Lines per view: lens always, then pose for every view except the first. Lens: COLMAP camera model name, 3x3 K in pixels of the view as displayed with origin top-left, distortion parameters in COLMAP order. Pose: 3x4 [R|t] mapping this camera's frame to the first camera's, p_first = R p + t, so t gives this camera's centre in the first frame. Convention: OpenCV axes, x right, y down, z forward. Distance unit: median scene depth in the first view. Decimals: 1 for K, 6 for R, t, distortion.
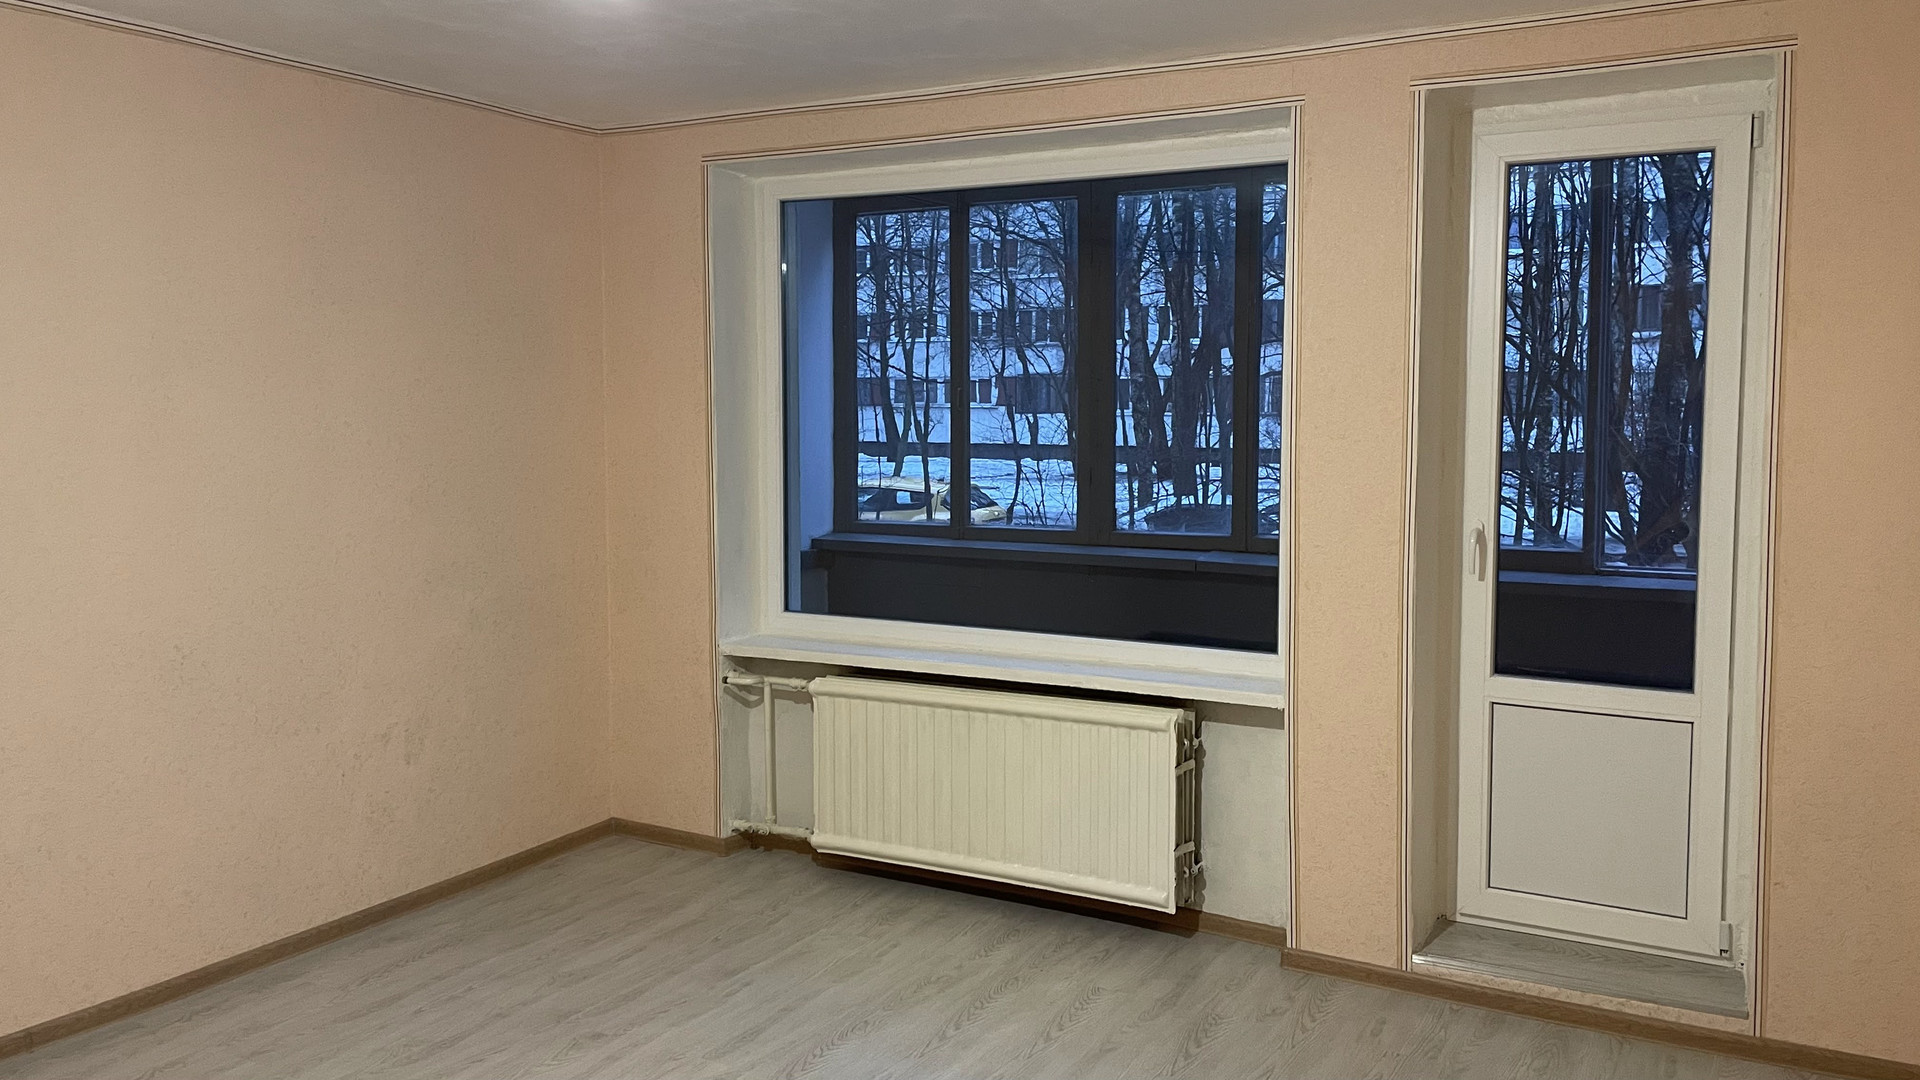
lens RADIAL K [[1527.3, 0, 953.8], [0, 1527.3, 509.7], [0, 0, 1]] dist [0.037531, -0.004084]
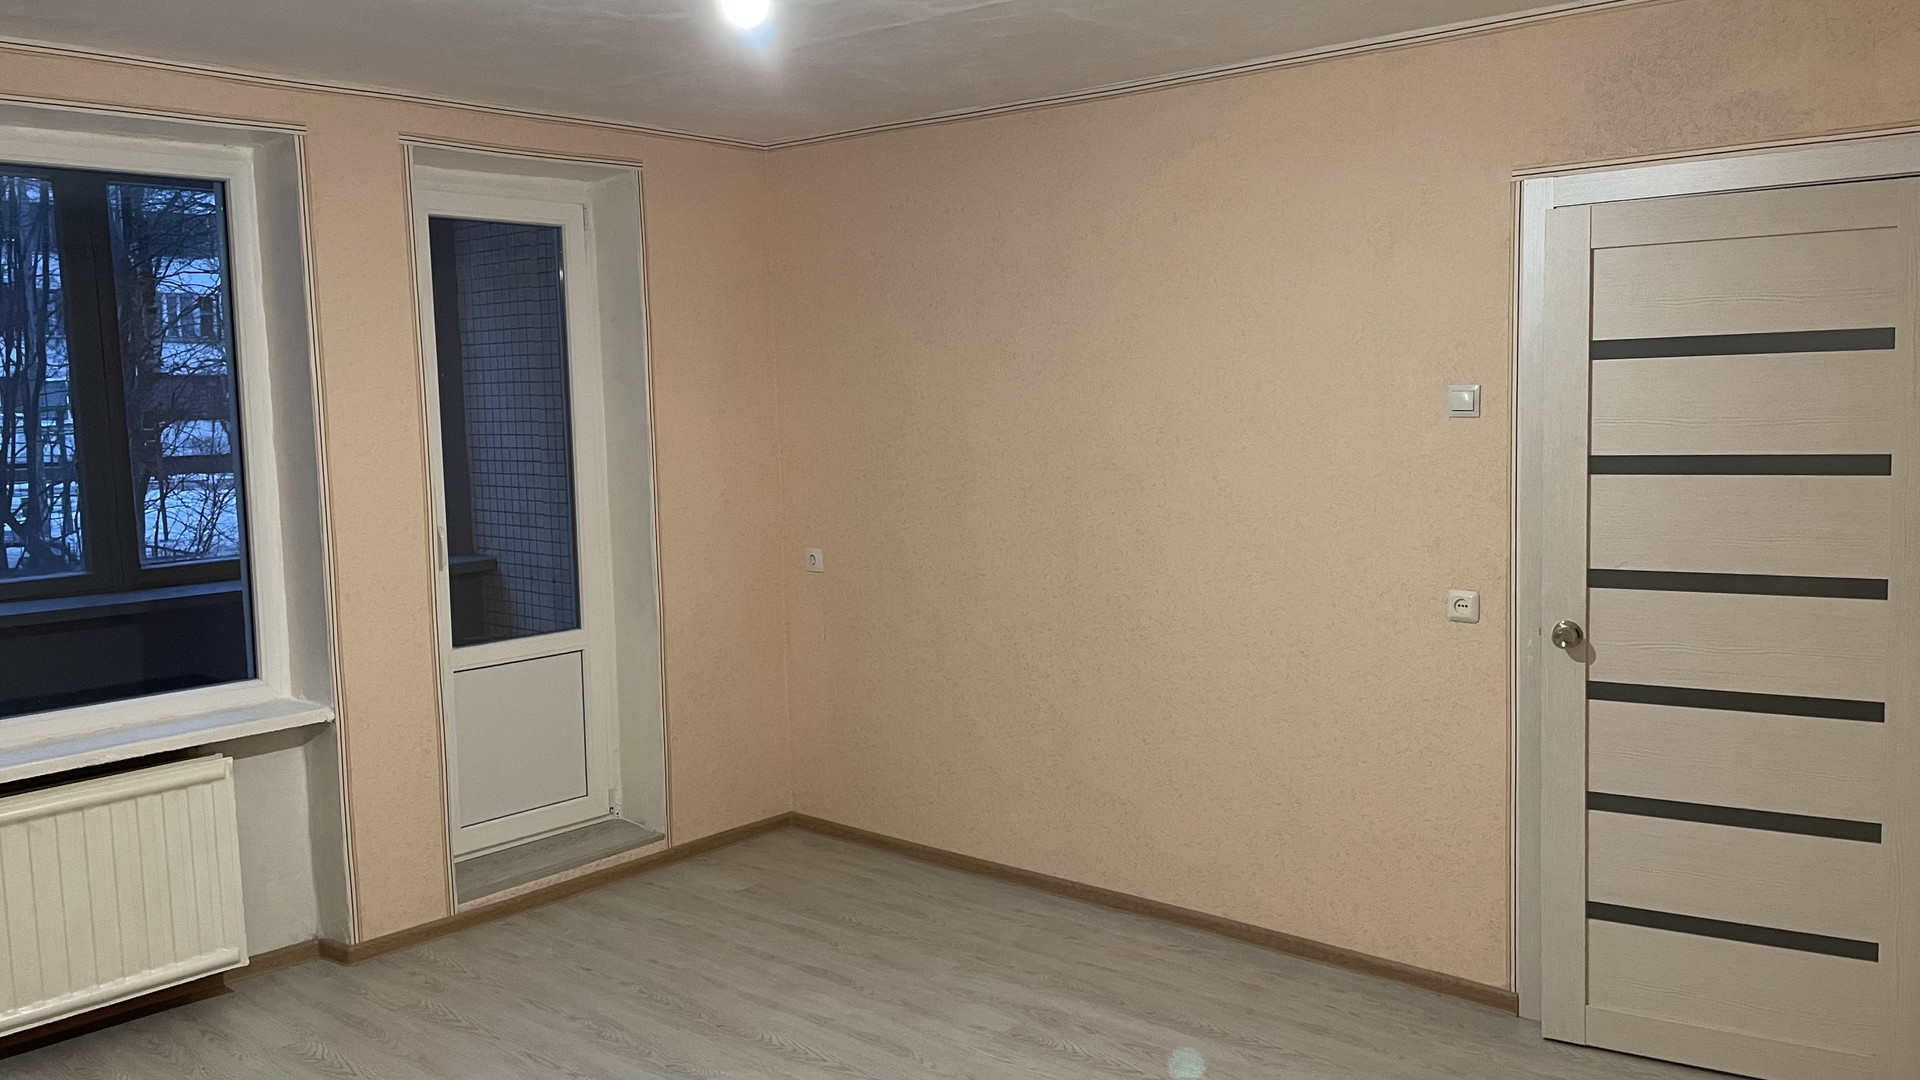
lens RADIAL K [[1527.3, 0, 960.3], [0, 1527.3, 535.2], [0, 0, 1]] dist [0.037531, -0.004084]
pose [[0.194831, -0.097185, 0.976010, -0.744062], [0.099825, 0.991877, 0.078838, -0.034529], [-0.975744, 0.082070, 0.202950, 0.387266]]
